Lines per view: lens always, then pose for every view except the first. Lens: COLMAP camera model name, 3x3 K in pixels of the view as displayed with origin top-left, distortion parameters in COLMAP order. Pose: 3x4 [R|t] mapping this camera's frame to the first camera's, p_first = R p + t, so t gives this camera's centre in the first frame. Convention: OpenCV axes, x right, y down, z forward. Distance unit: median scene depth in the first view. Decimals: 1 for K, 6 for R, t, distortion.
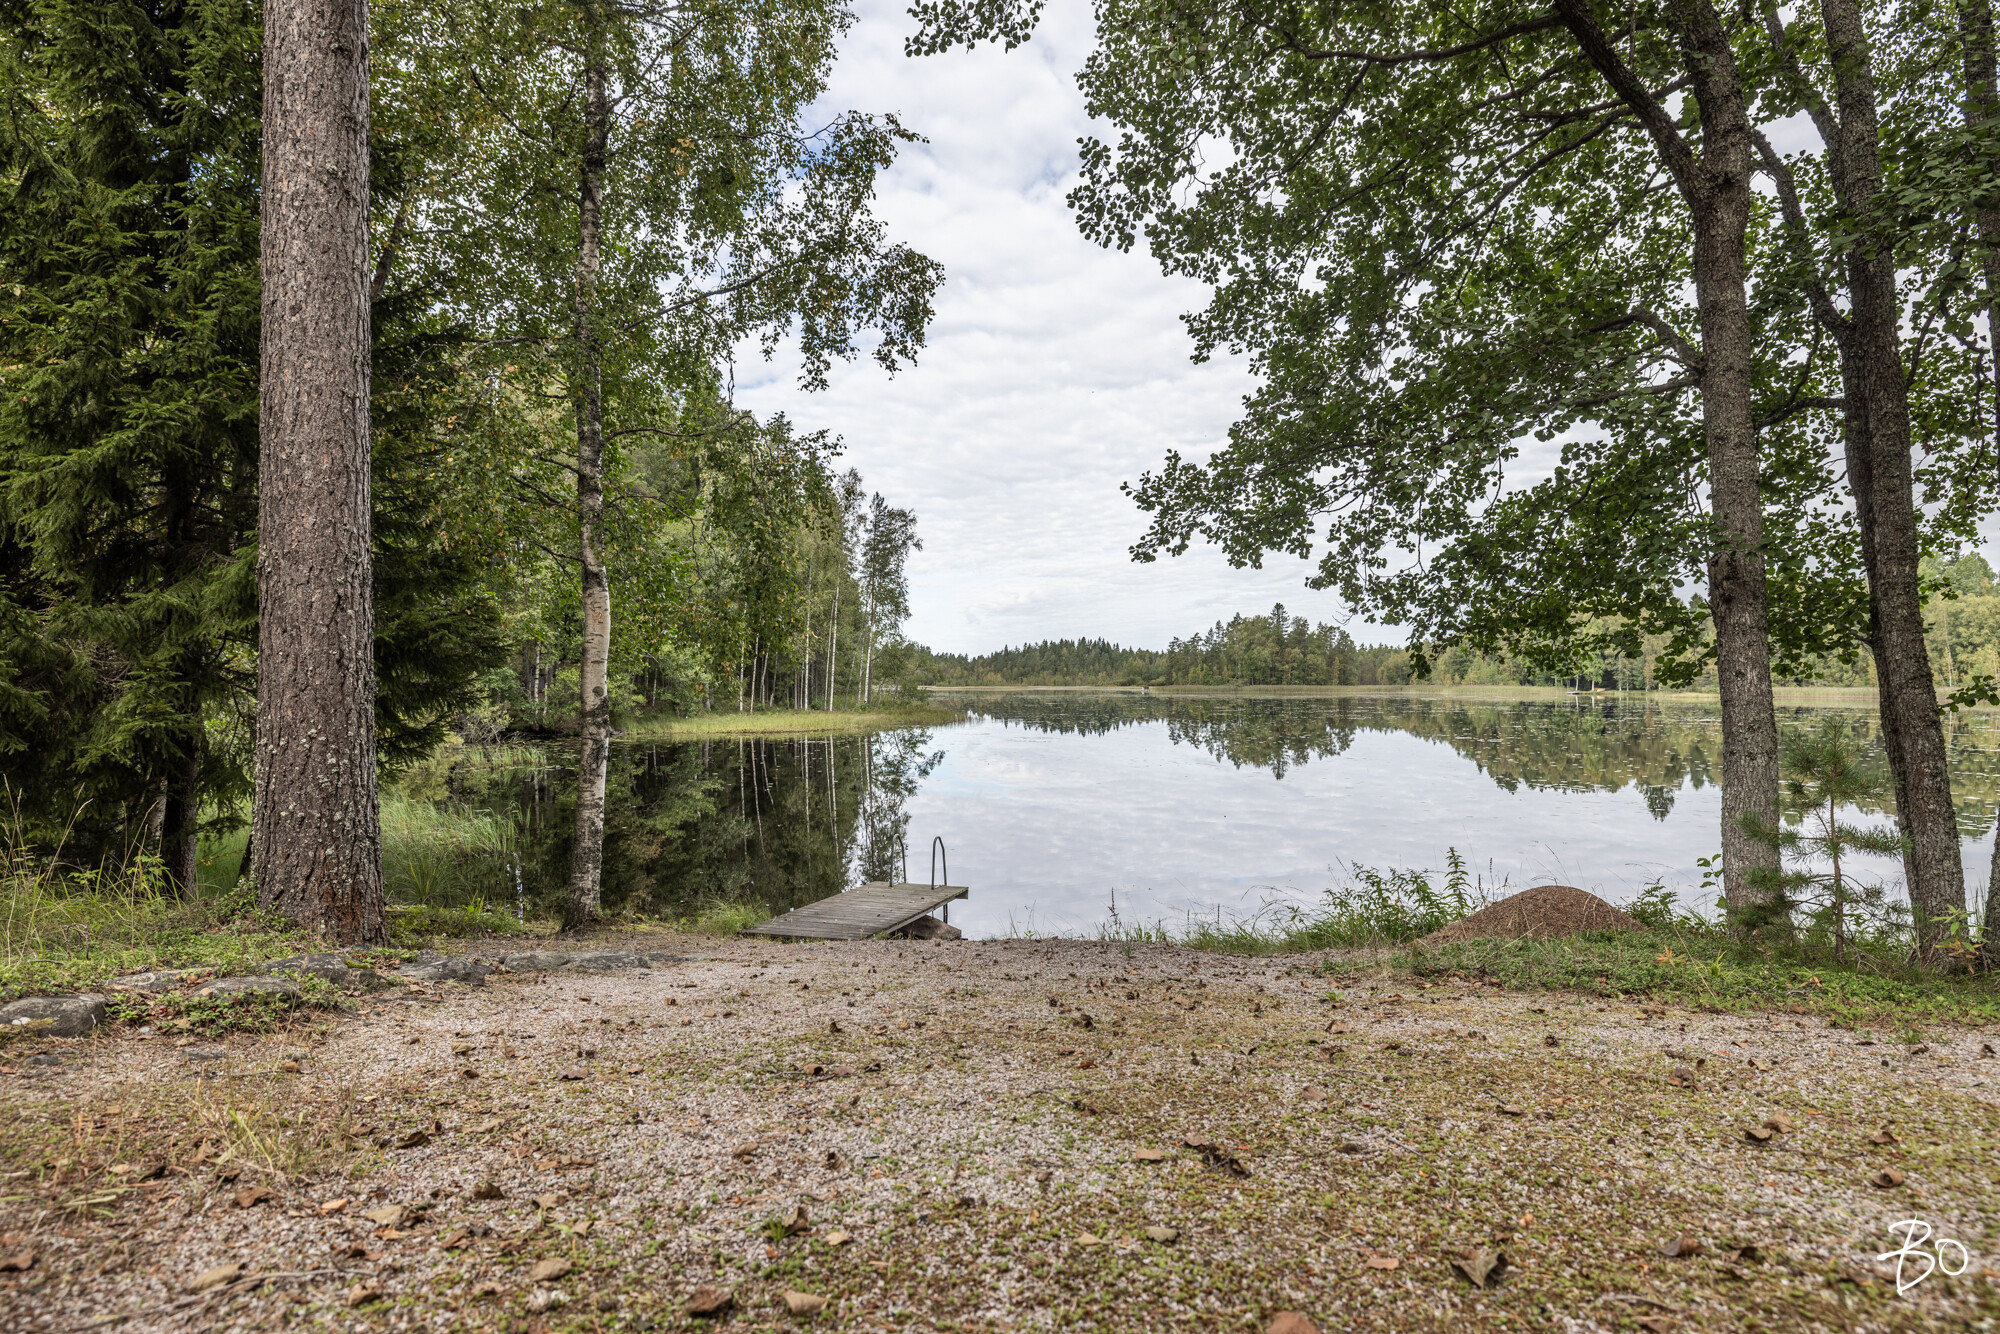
lens RADIAL K [[1069.9, 0, 1005.4], [0, 1069.9, 667.0], [0, 0, 1]] dist [0.001039, -0.000273]
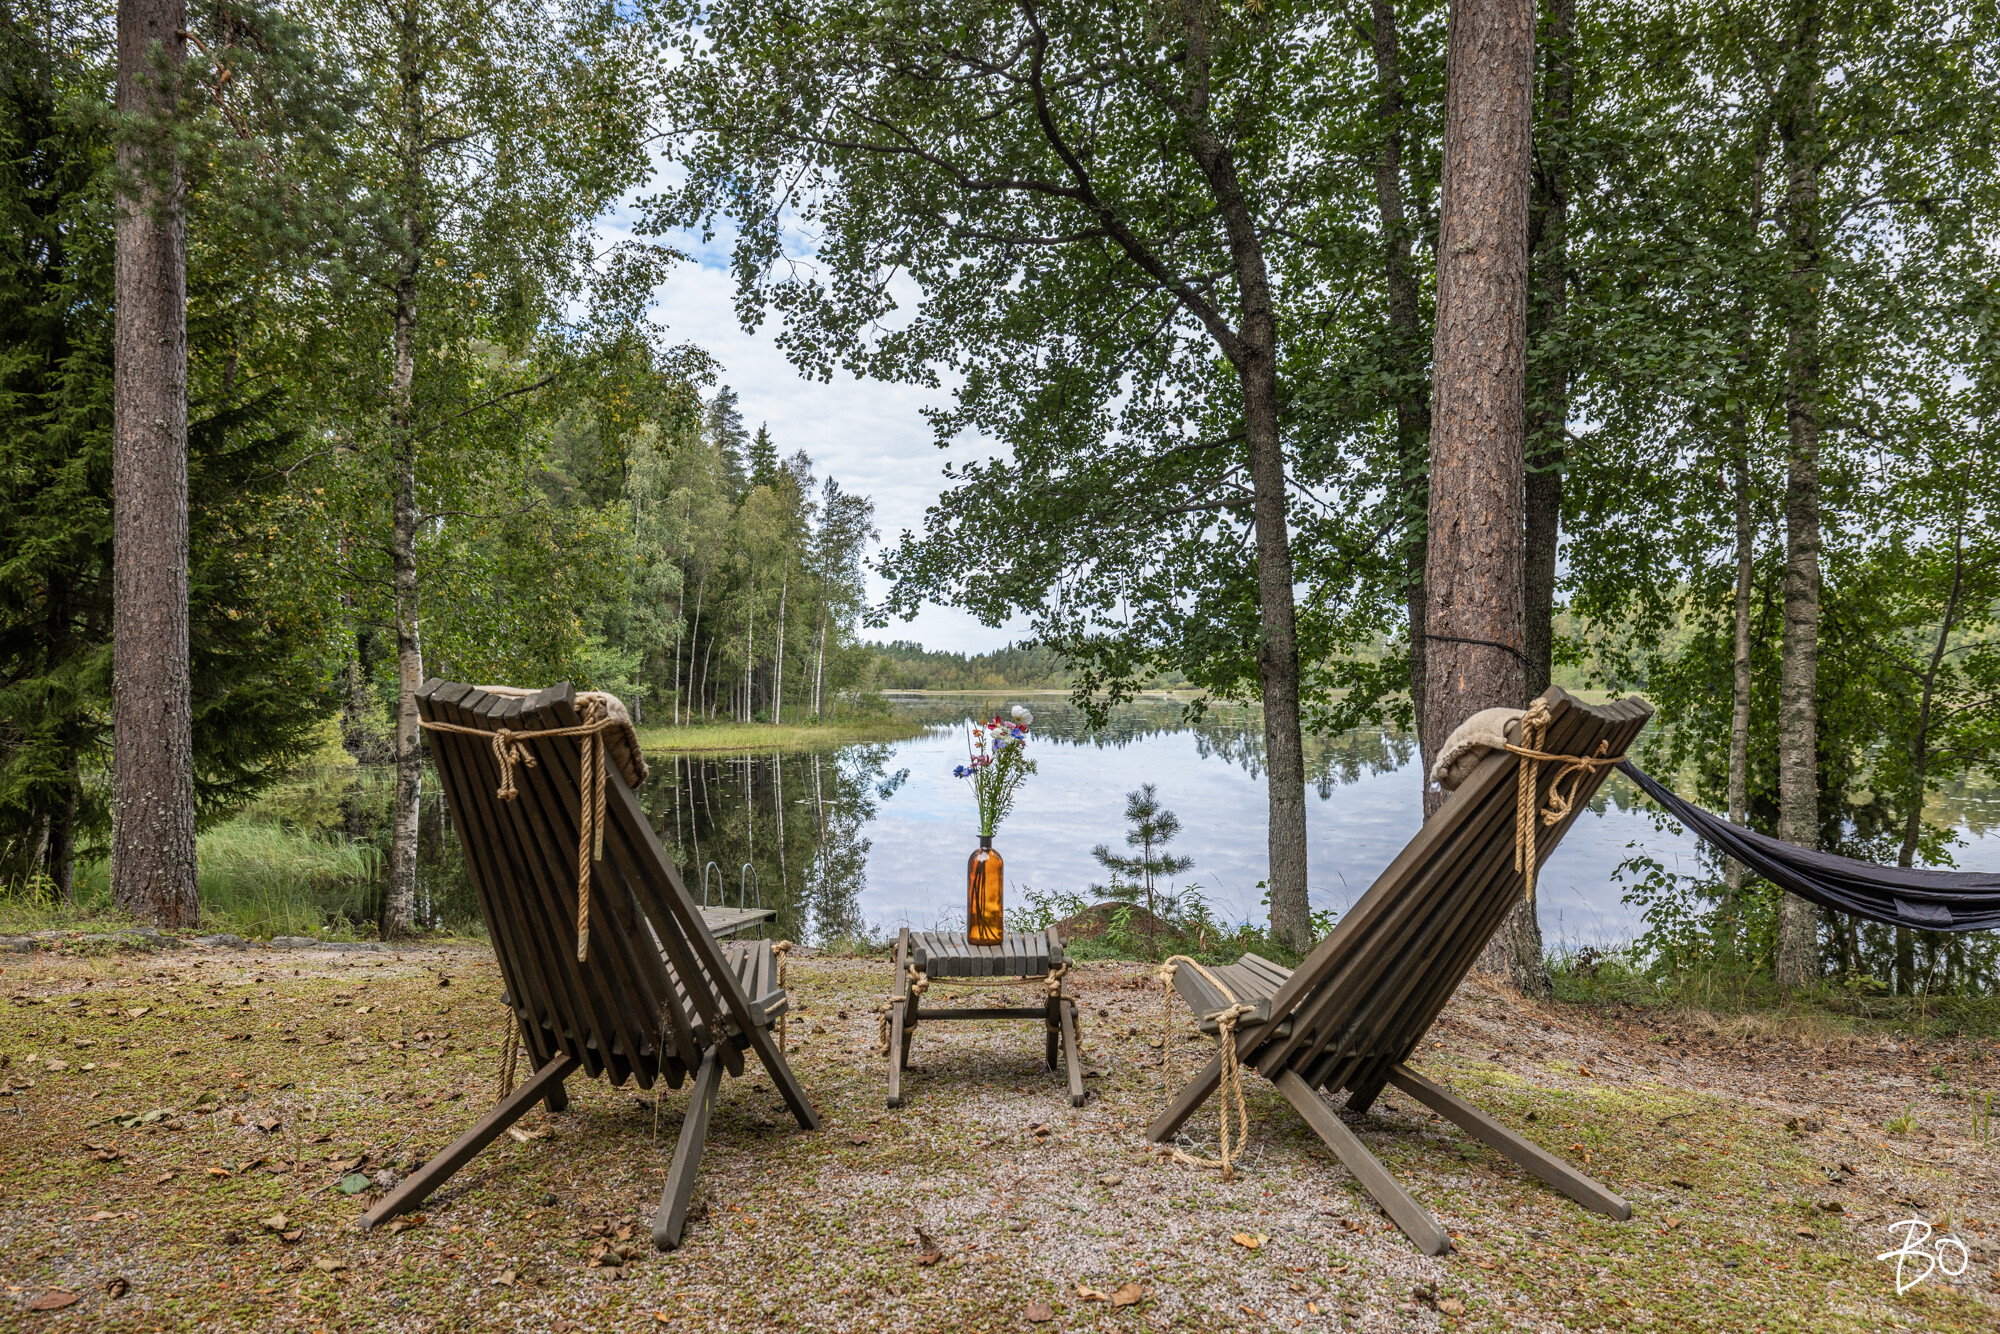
lens RADIAL K [[1270.8, 0, 994.9], [0, 1270.8, 675.0], [0, 0, 1]] dist [0.004418, -0.000214]
pose [[0.999824, -0.001031, -0.018733, 0.035182], [0.001175, 0.999970, 0.007674, -0.007162], [0.018724, -0.007694, 0.999795, -0.047002]]
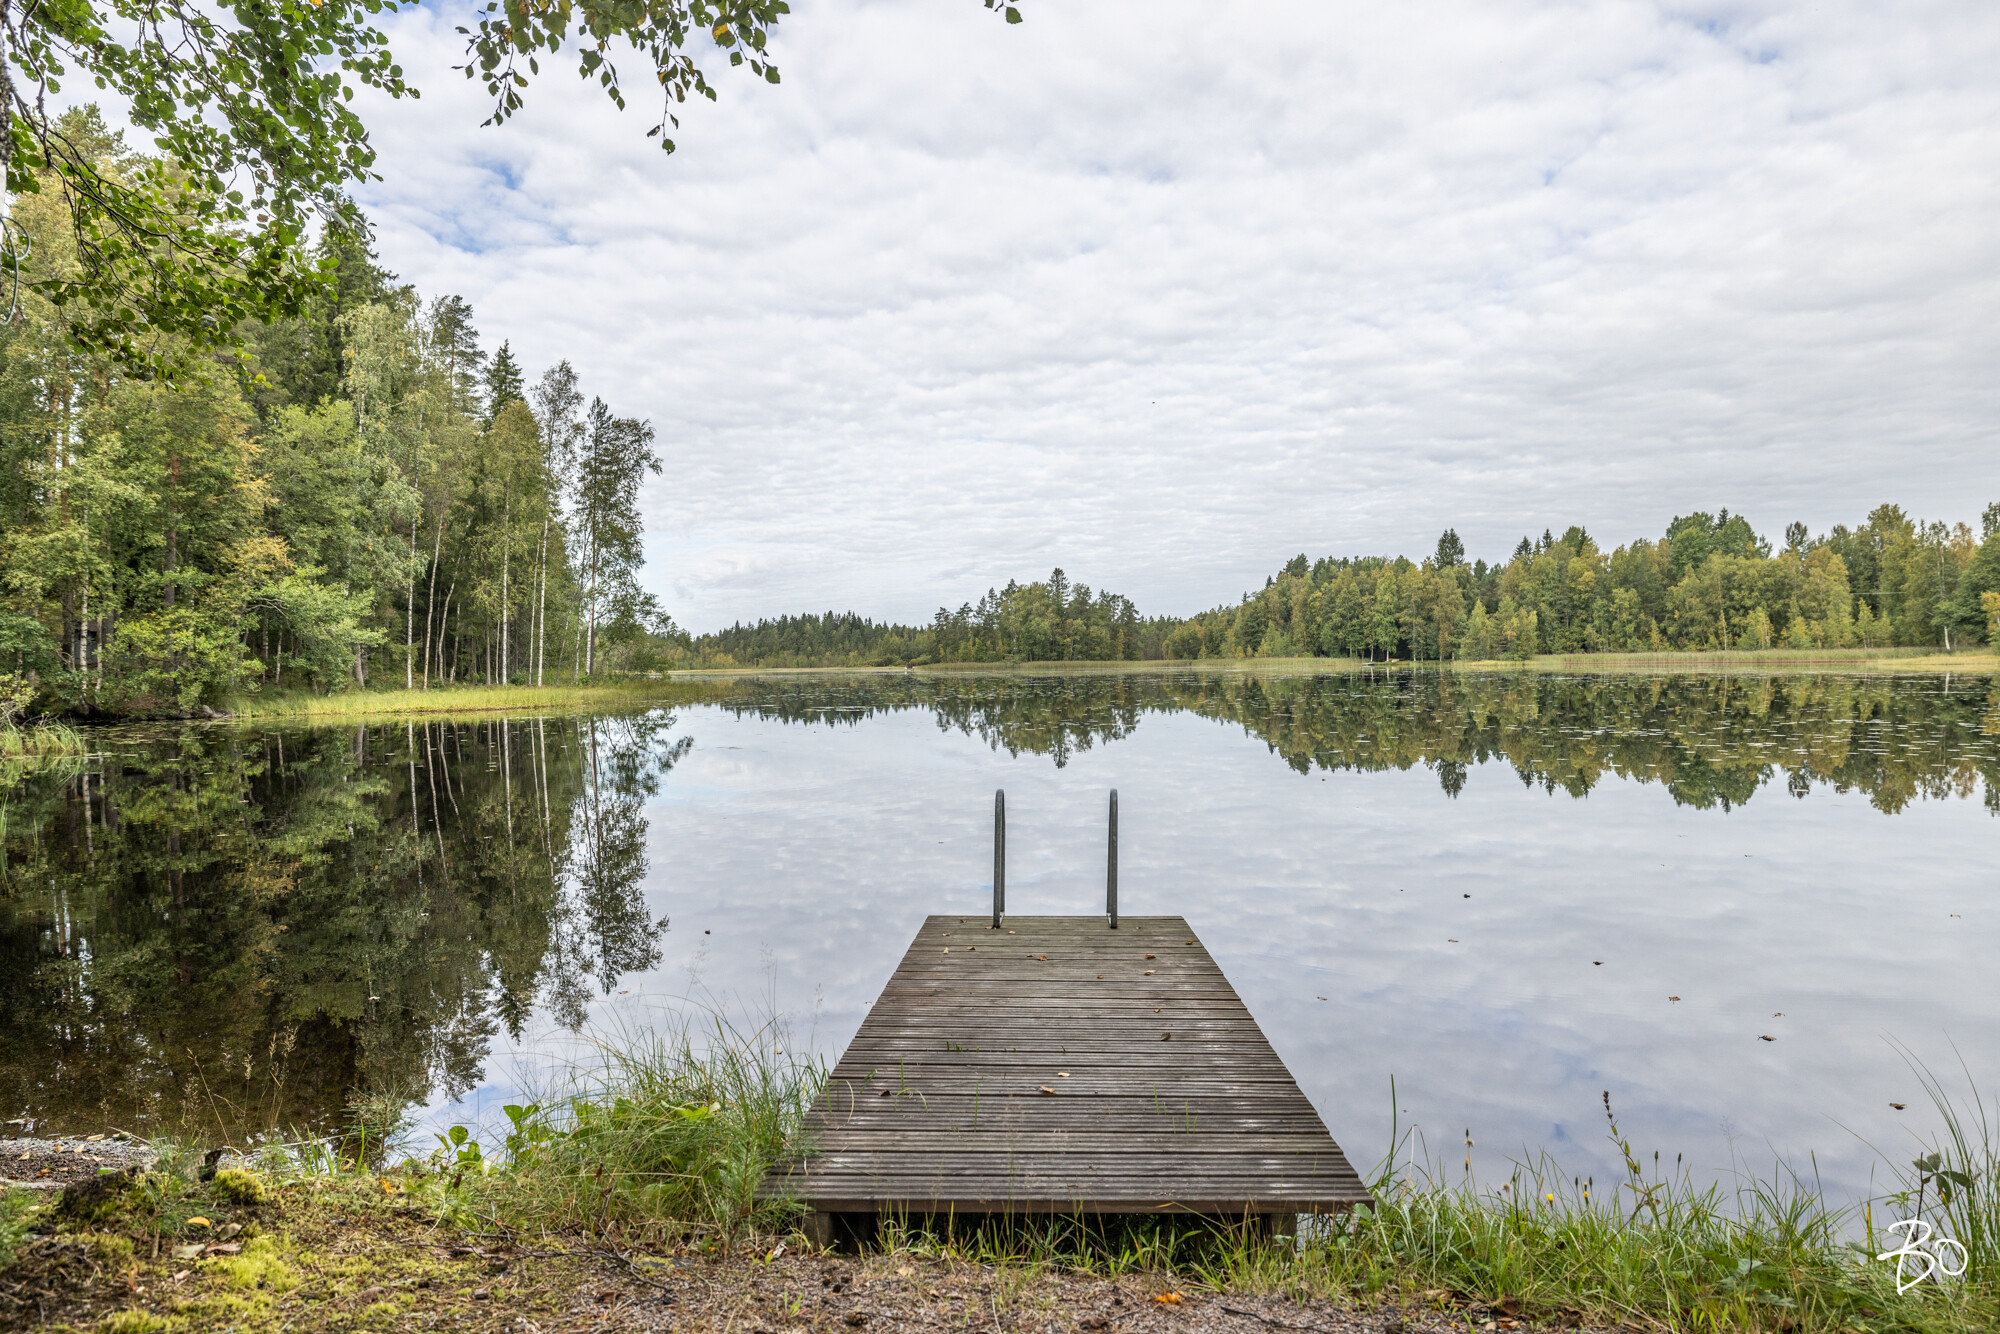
lens RADIAL K [[1214.1, 0, 998.8], [0, 1214.1, 669.1], [0, 0, 1]] dist [-0.000572, 0.000212]
pose [[0.975907, -0.015124, 0.217664, -0.032759], [0.011779, 0.999792, 0.016655, 0.017960], [-0.217870, -0.013690, 0.975882, 0.097738]]
